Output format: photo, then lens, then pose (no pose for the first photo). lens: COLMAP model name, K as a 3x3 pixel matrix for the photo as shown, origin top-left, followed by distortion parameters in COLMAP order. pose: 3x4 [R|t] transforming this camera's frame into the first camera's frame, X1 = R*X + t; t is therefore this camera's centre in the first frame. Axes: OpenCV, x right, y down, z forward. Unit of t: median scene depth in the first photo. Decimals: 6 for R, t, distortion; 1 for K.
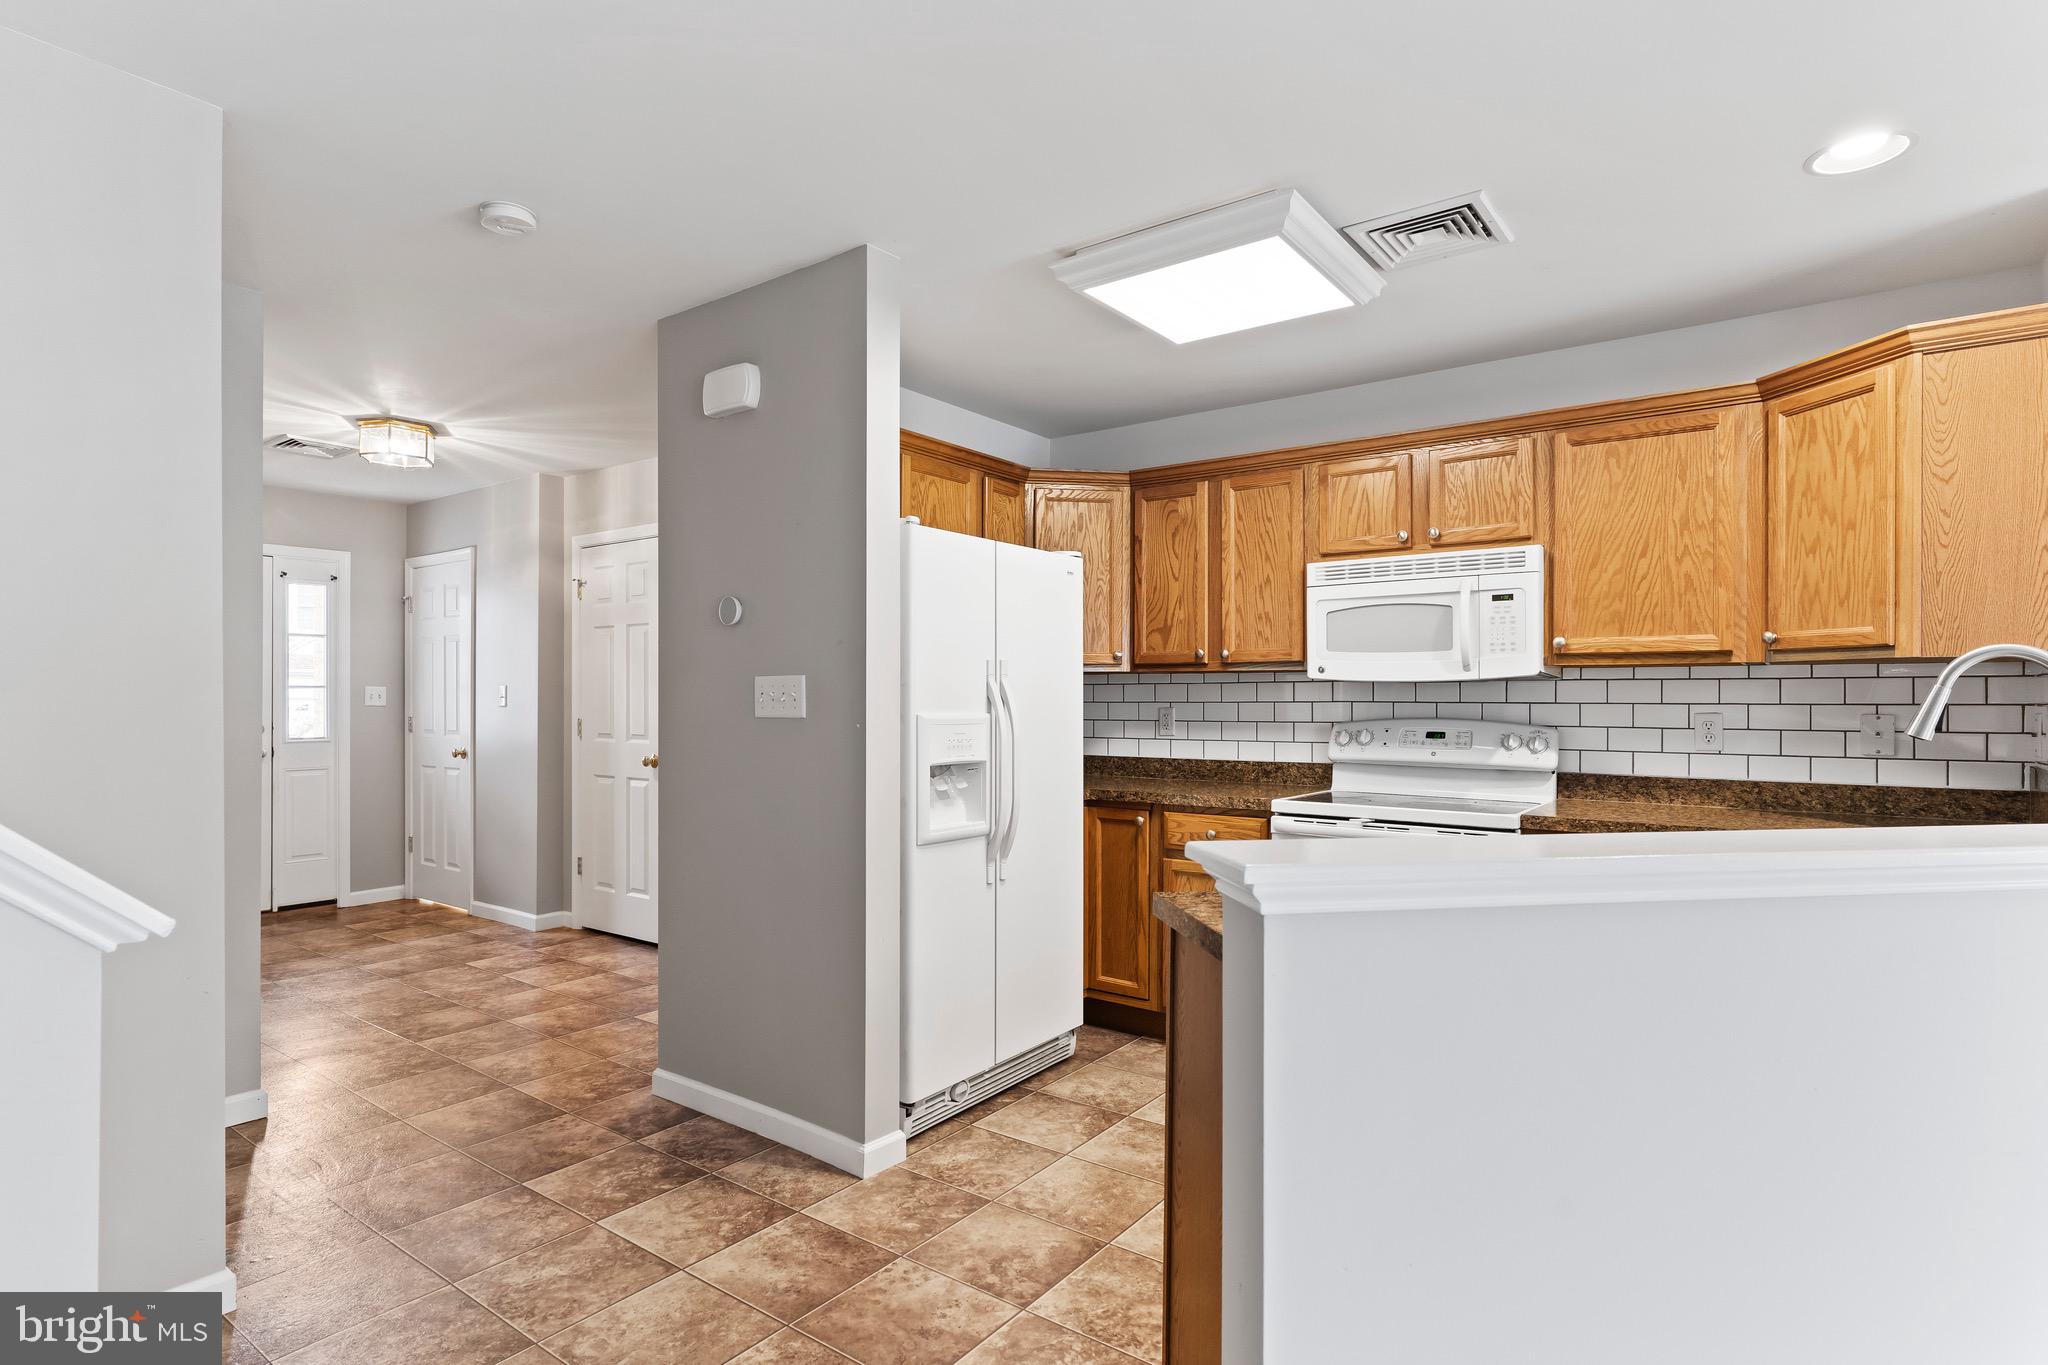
lens RADIAL K [[1049.4, 0, 1019.8], [0, 1049.4, 697.1], [0, 0, 1]] dist [-0.002259, 0.001371]
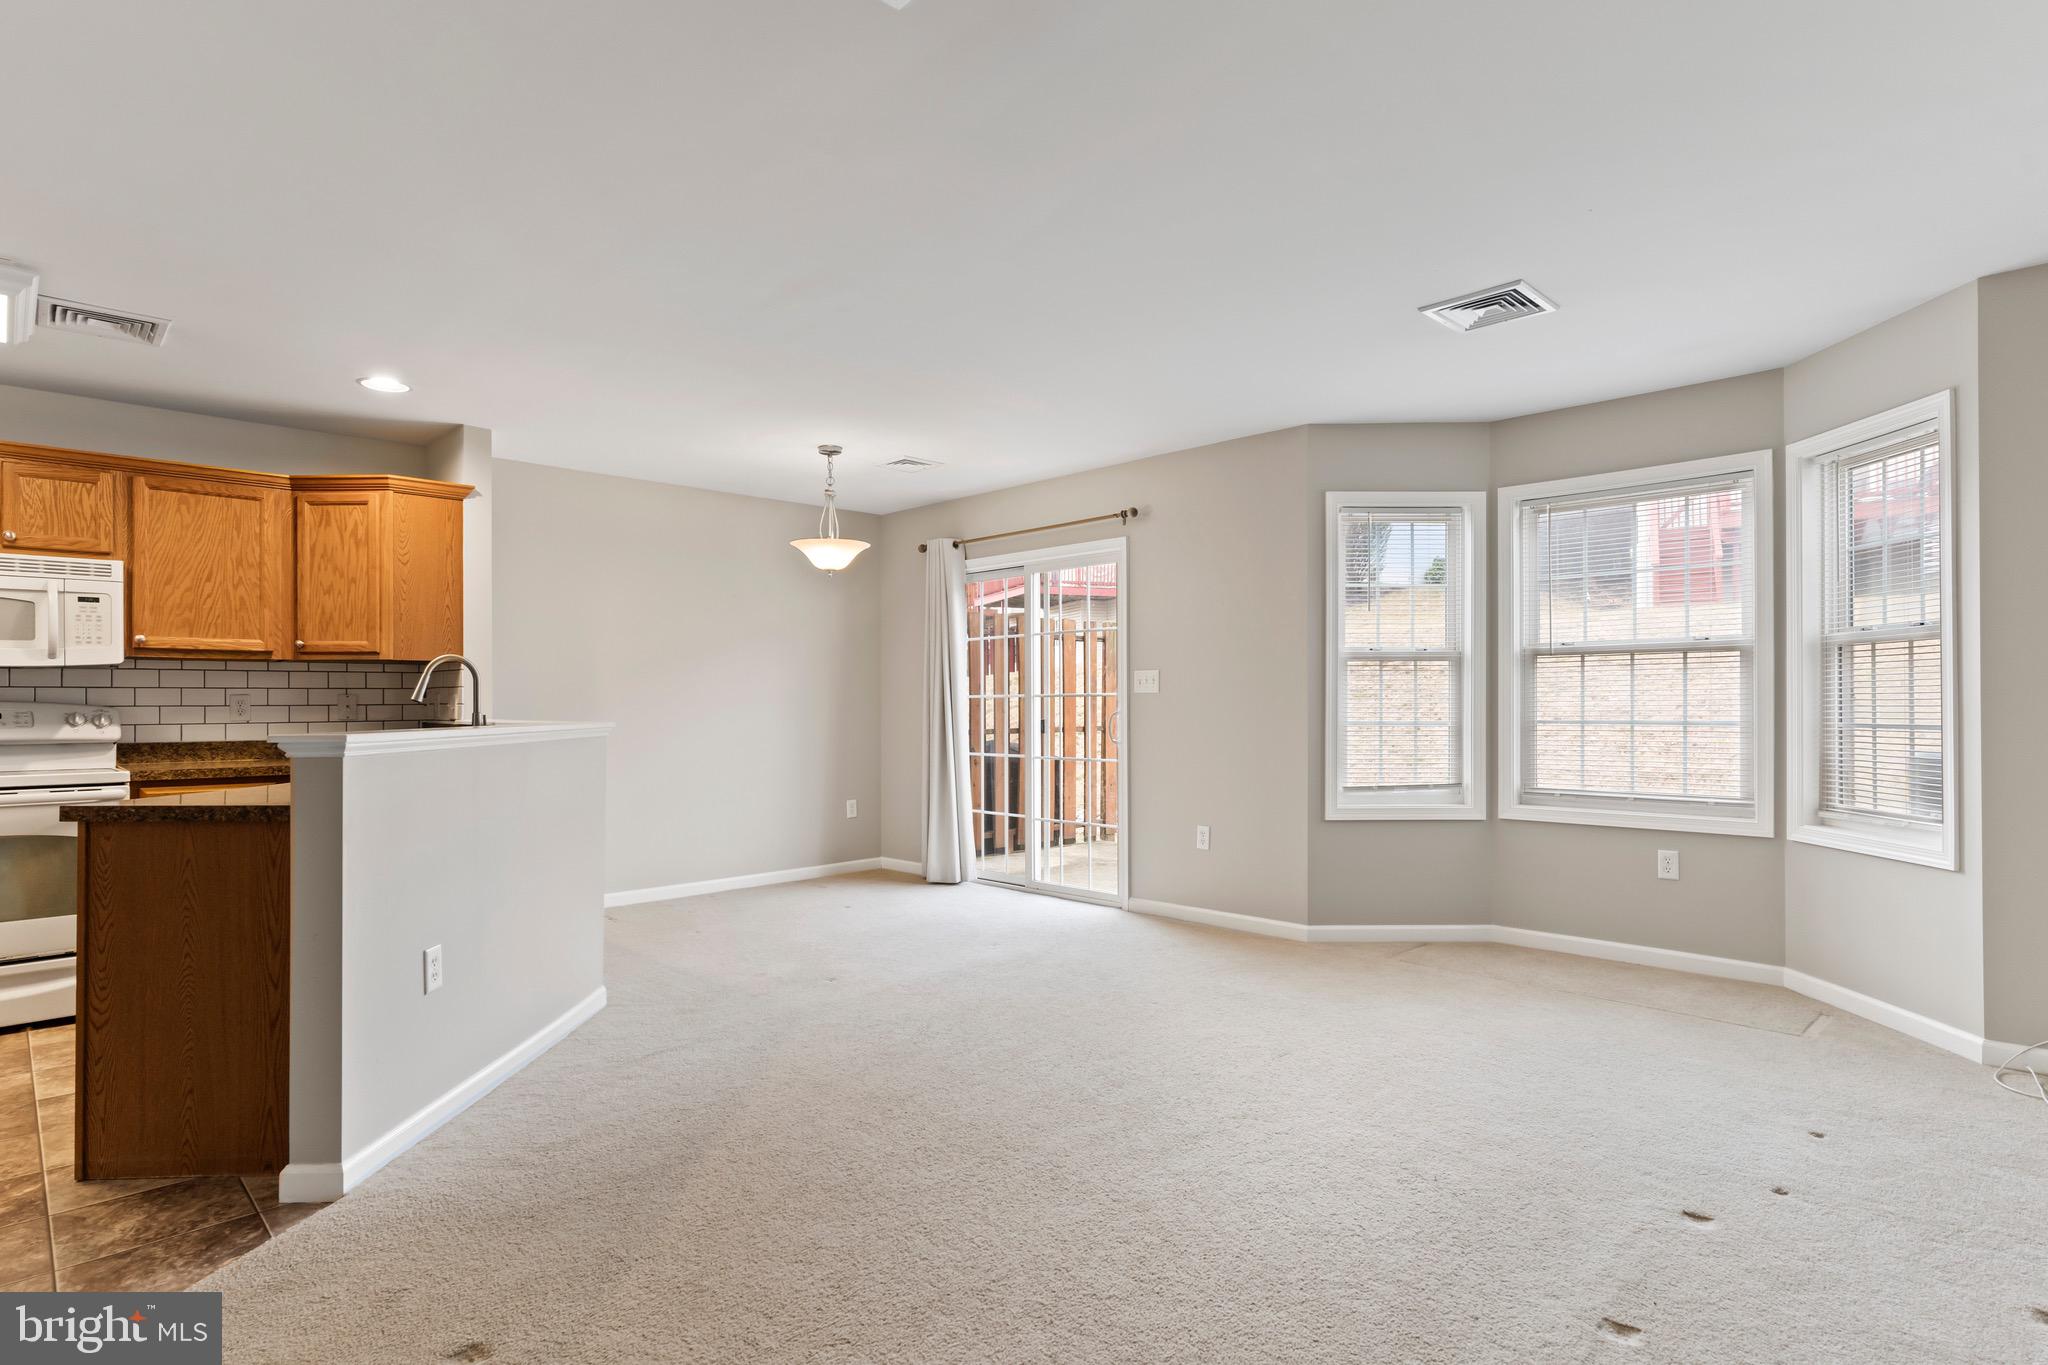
lens RADIAL K [[1049.4, 0, 1019.8], [0, 1049.4, 697.1], [0, 0, 1]] dist [-0.002259, 0.001371]
pose [[0.155874, 0.002395, 0.987774, -0.544511], [0.005506, 0.999979, -0.003294, 0.027257], [-0.987762, 0.005952, 0.155857, -0.248204]]
